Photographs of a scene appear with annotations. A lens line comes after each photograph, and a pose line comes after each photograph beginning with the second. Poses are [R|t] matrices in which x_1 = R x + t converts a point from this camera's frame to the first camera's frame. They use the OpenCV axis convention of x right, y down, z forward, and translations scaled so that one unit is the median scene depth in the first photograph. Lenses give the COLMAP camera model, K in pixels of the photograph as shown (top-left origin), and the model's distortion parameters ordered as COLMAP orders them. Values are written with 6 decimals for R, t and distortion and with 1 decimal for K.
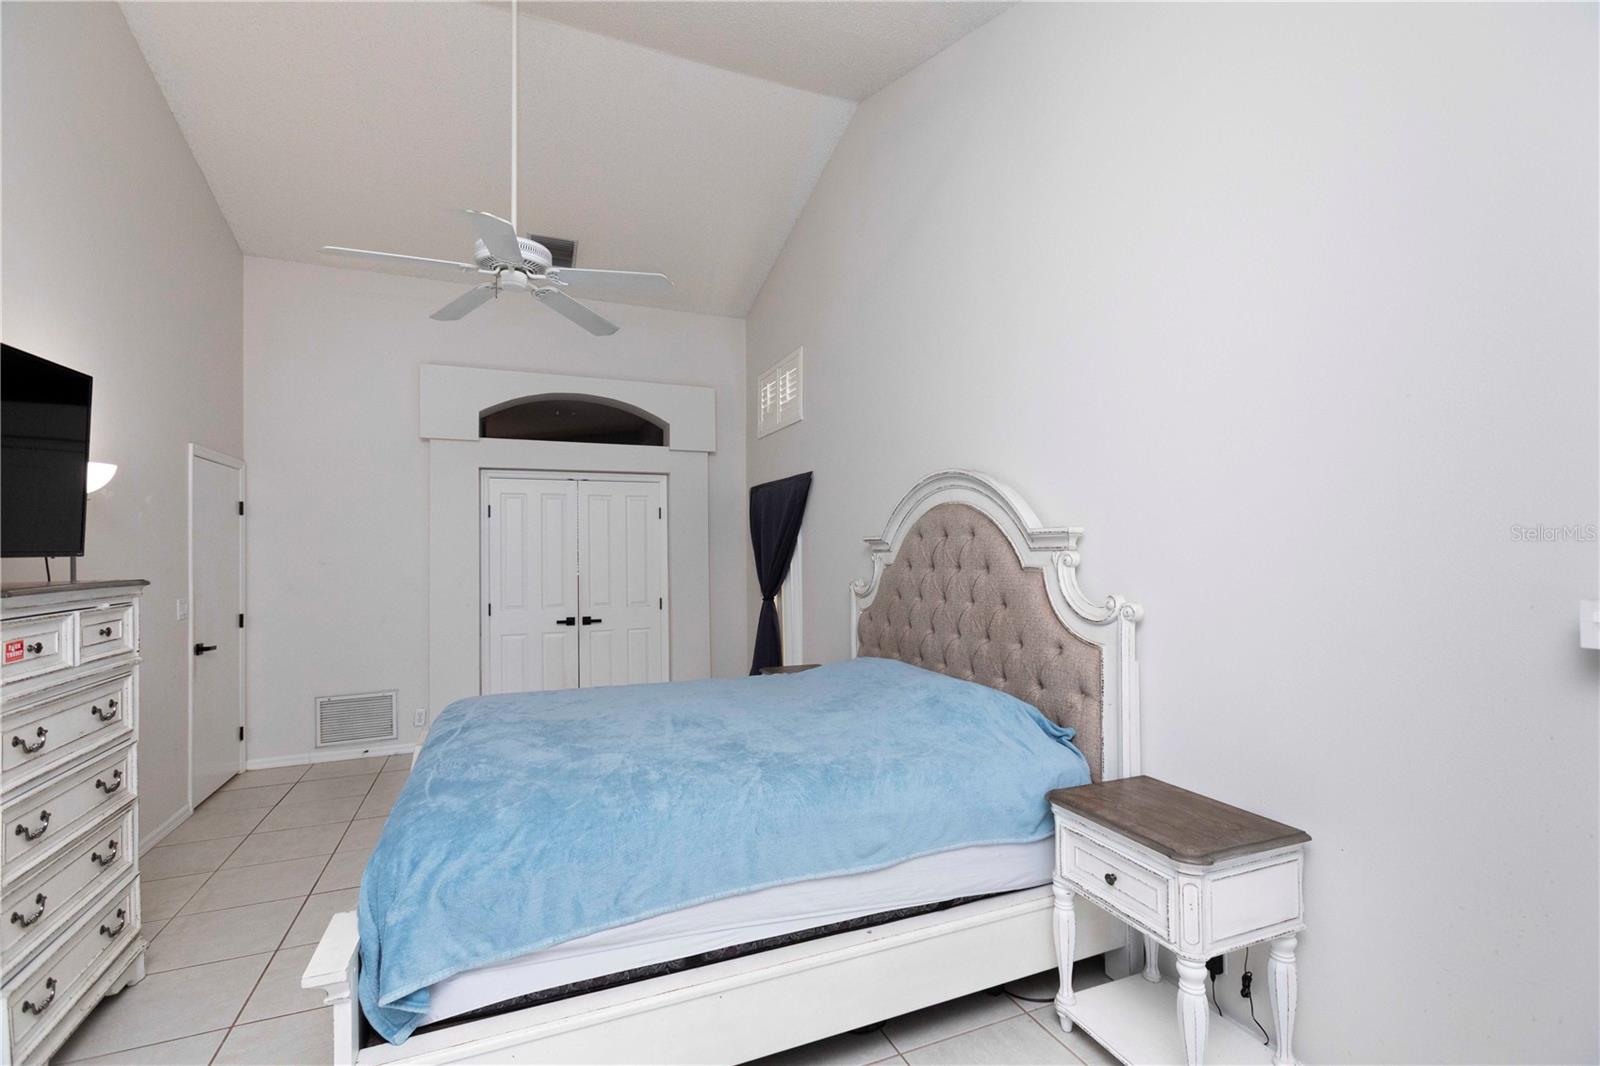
lens RADIAL K [[719.1, 0, 797.7], [0, 719.1, 537.5], [0, 0, 1]] dist [-0.001955, -0.000177]
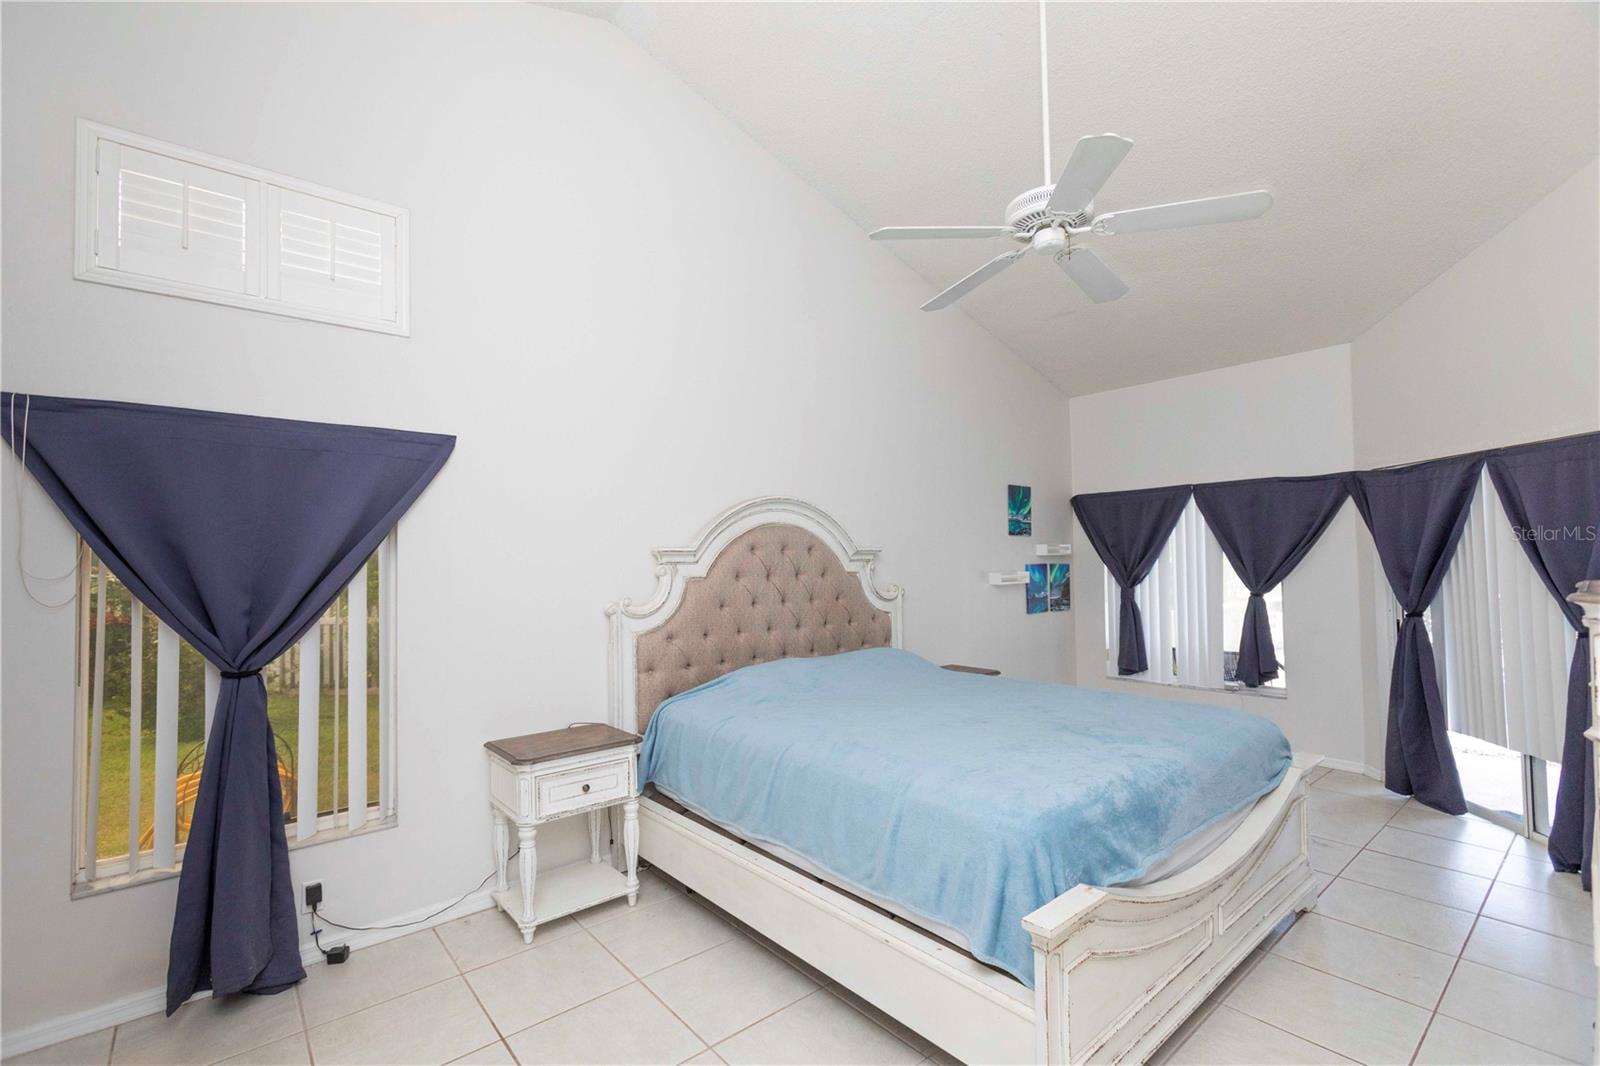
lens RADIAL K [[719.1, 0, 797.7], [0, 719.1, 537.5], [0, 0, 1]] dist [-0.001955, -0.000177]
pose [[-0.309713, 0.038302, 0.950058, -0.999799], [-0.005984, 0.999090, -0.042229, 0.028955], [-0.950811, -0.018764, -0.309202, 1.409578]]
